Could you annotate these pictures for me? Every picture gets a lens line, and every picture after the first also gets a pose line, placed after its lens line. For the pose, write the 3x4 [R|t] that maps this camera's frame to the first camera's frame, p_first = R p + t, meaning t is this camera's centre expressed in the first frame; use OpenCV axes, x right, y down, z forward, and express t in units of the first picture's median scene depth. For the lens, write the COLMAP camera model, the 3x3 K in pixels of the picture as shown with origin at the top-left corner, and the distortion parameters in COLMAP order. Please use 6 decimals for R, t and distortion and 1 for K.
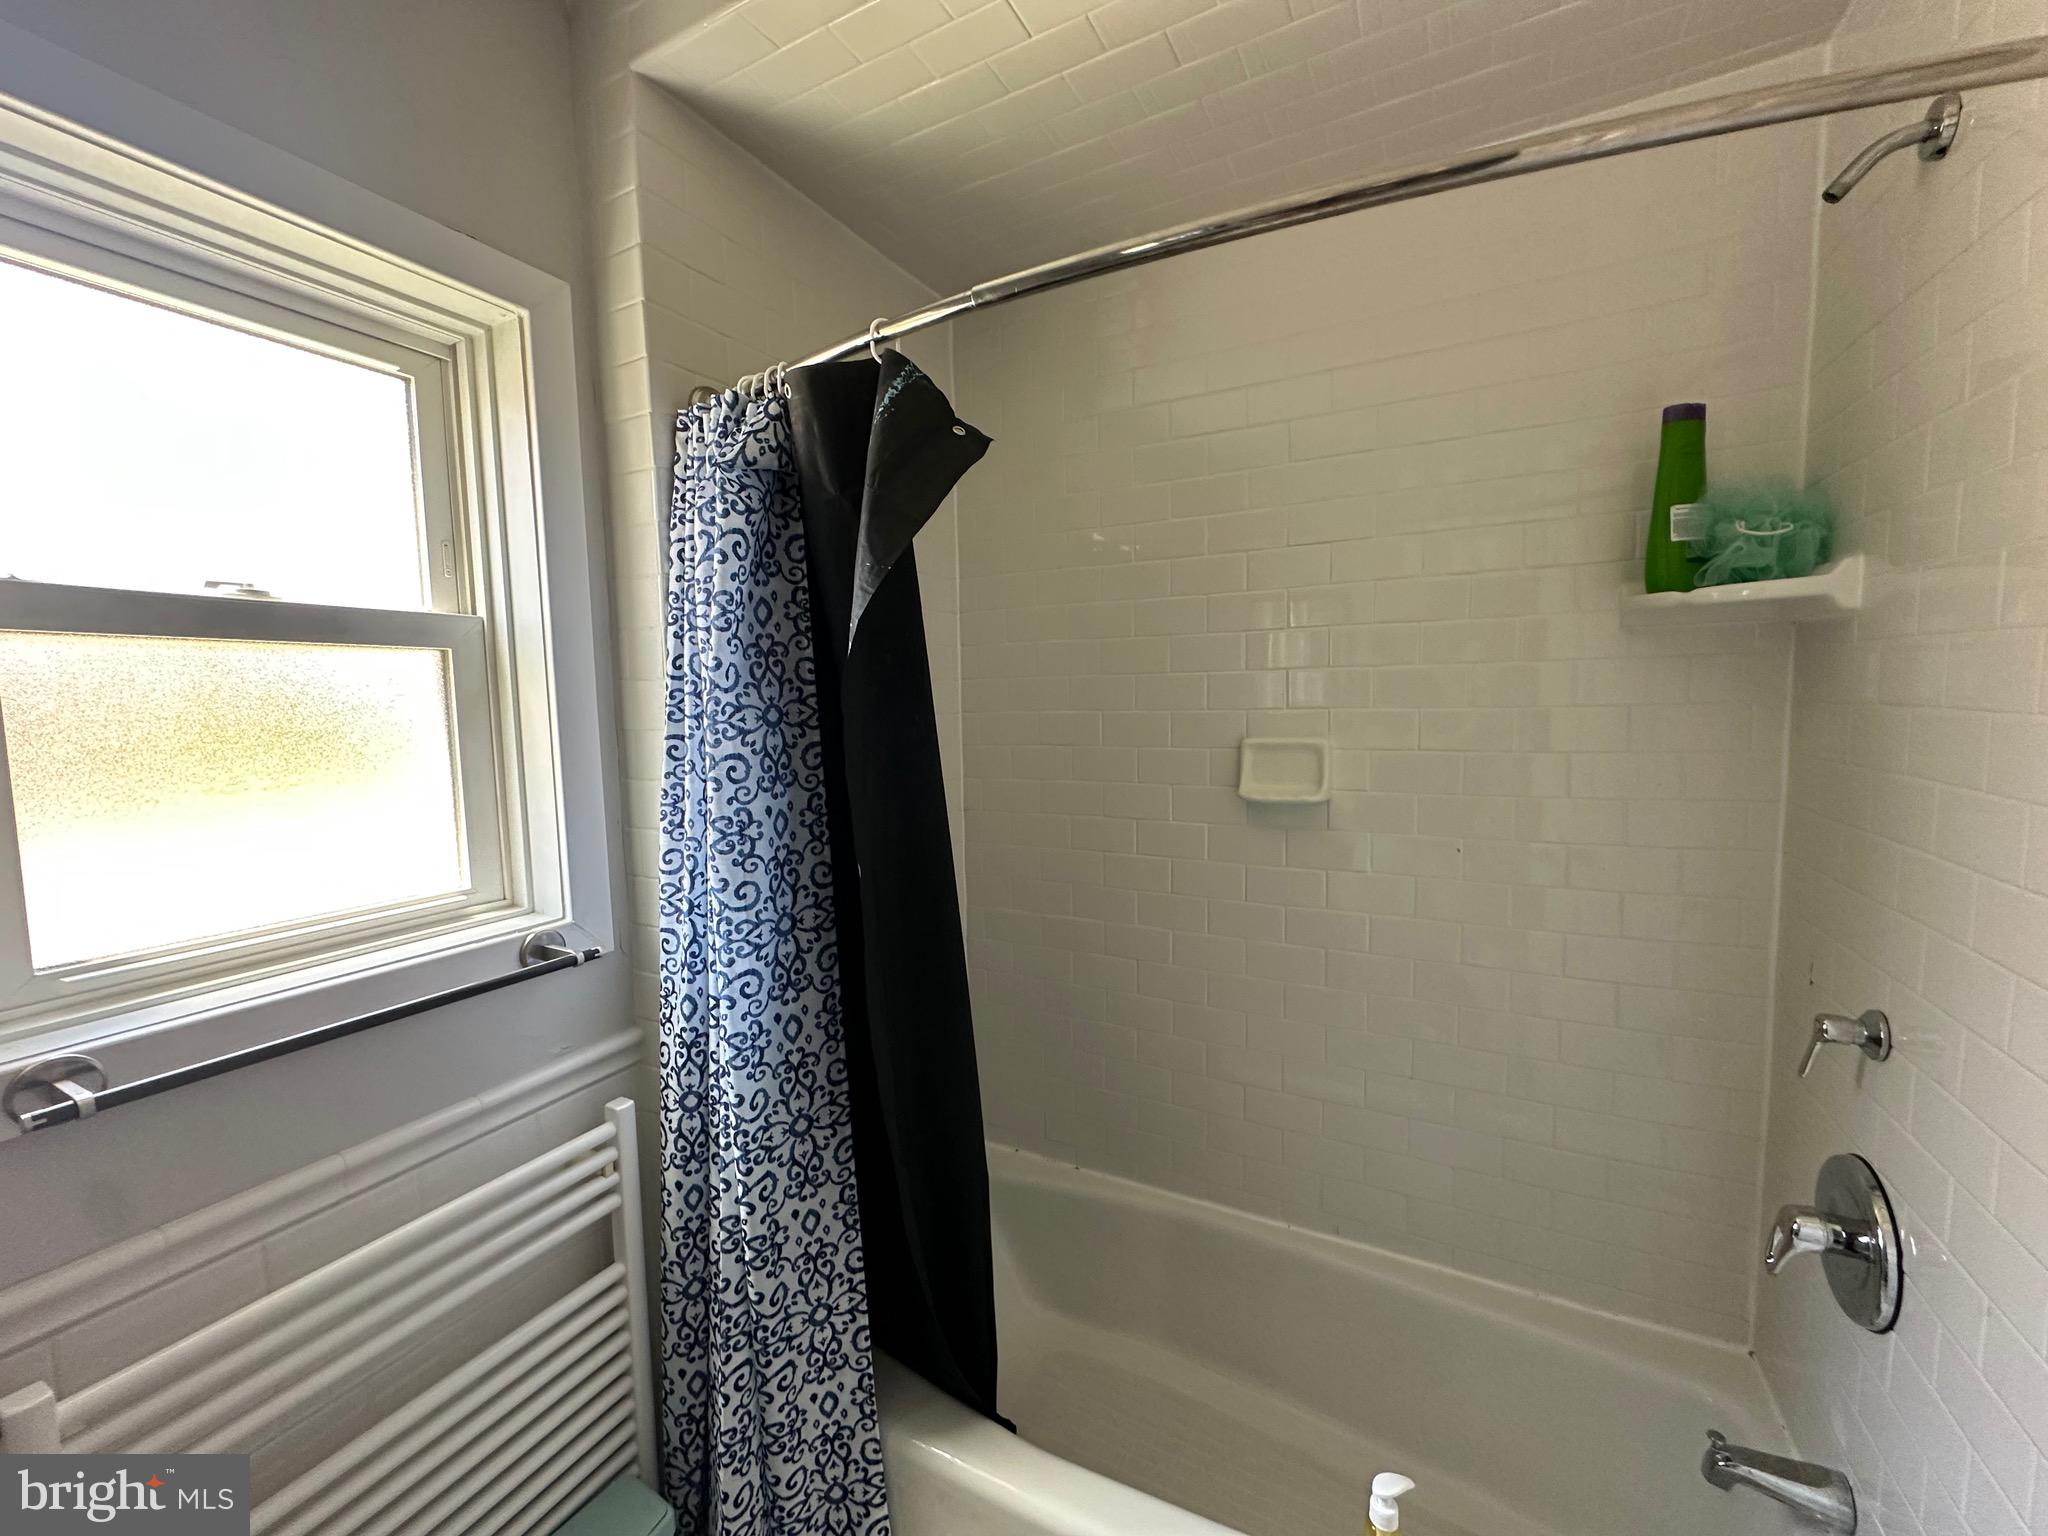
lens RADIAL K [[815.6, 0, 1024.3], [0, 815.6, 772.8], [0, 0, 1]] dist [-0.001875, -0.000196]
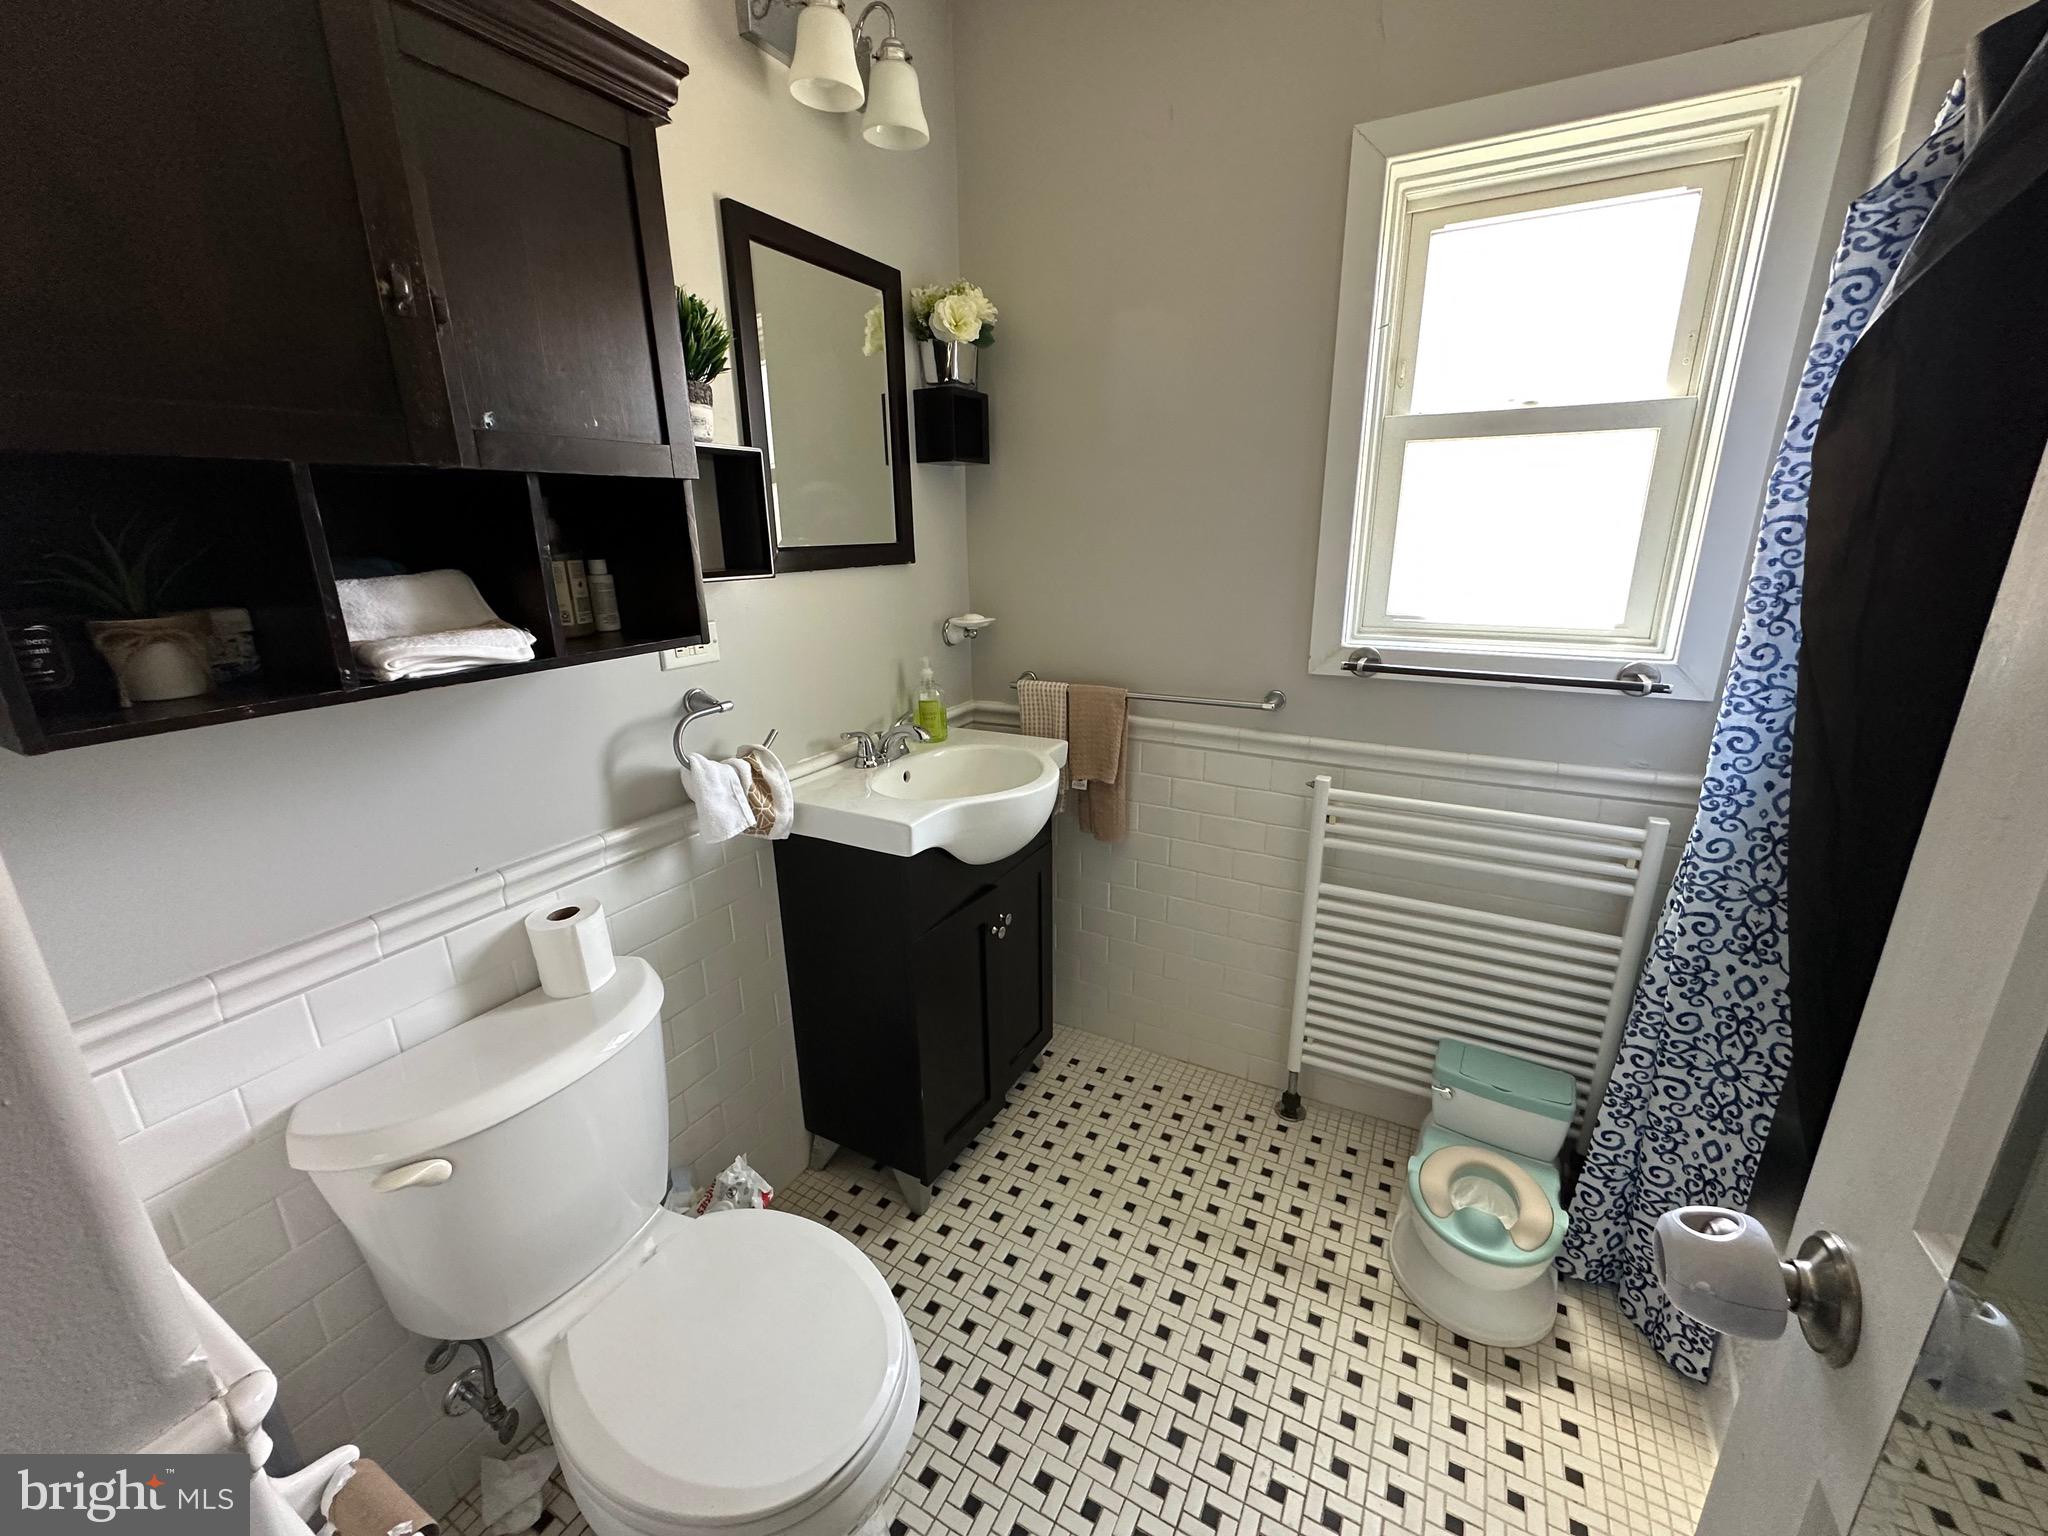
lens RADIAL K [[815.6, 0, 1022.6], [0, 815.6, 767.9], [0, 0, 1]] dist [-0.001875, -0.000196]
pose [[-0.026541, 0.305604, -0.951789, 0.690449], [-0.069462, 0.949259, 0.306728, 0.029479], [0.997231, 0.074254, -0.003966, 0.061155]]
